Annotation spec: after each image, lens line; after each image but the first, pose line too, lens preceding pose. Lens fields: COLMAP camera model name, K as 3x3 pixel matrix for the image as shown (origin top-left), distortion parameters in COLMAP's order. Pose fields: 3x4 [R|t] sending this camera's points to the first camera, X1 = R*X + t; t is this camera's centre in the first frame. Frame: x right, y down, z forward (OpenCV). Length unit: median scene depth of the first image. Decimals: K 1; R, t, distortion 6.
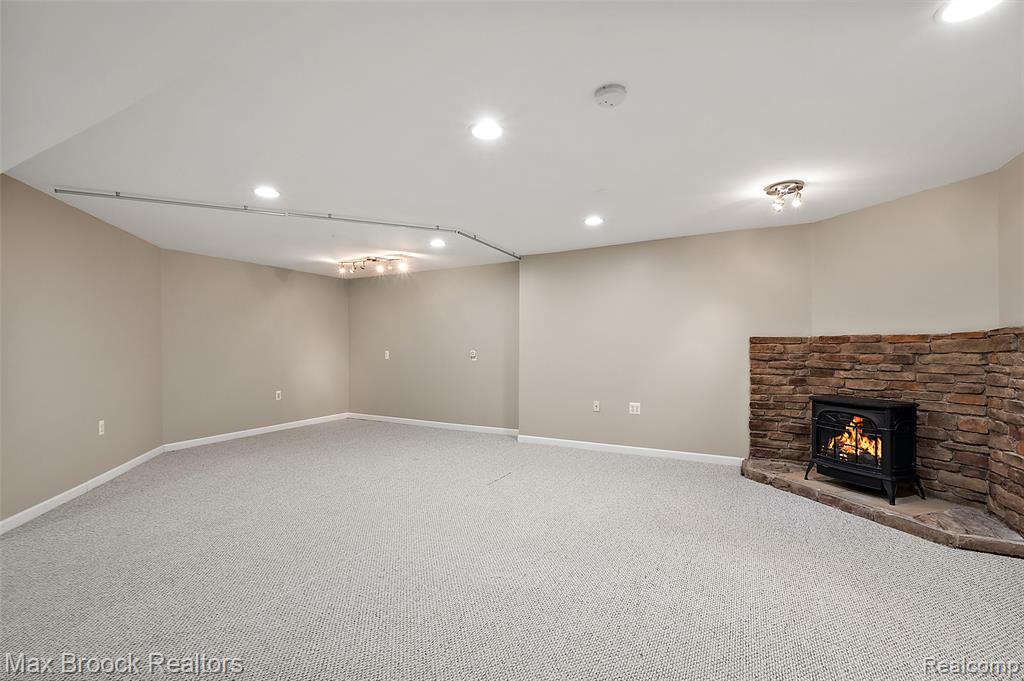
lens RADIAL K [[444.3, 0, 512.8], [0, 444.3, 342.7], [0, 0, 1]] dist [0.002572, 0.000177]
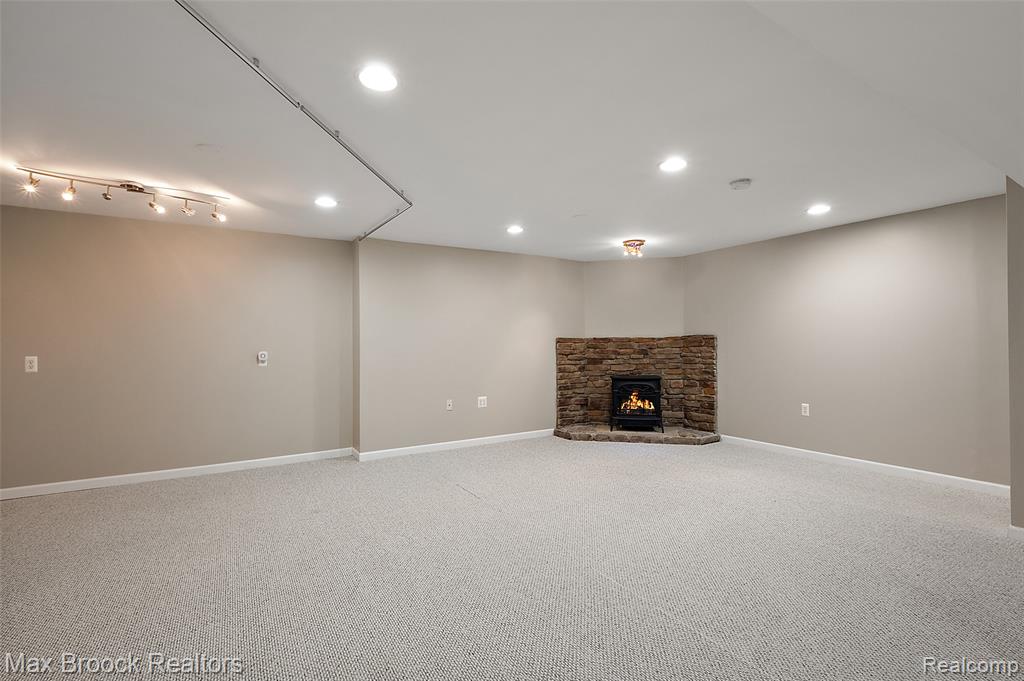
lens RADIAL K [[465.4, 0, 512.0], [0, 465.4, 340.5], [0, 0, 1]] dist [0.001686, 0.000070]
pose [[0.505016, 0.004641, 0.863097, -0.858828], [-0.002275, 0.999989, -0.004046, 0.001983], [-0.863107, 0.000080, 0.505021, 0.463503]]
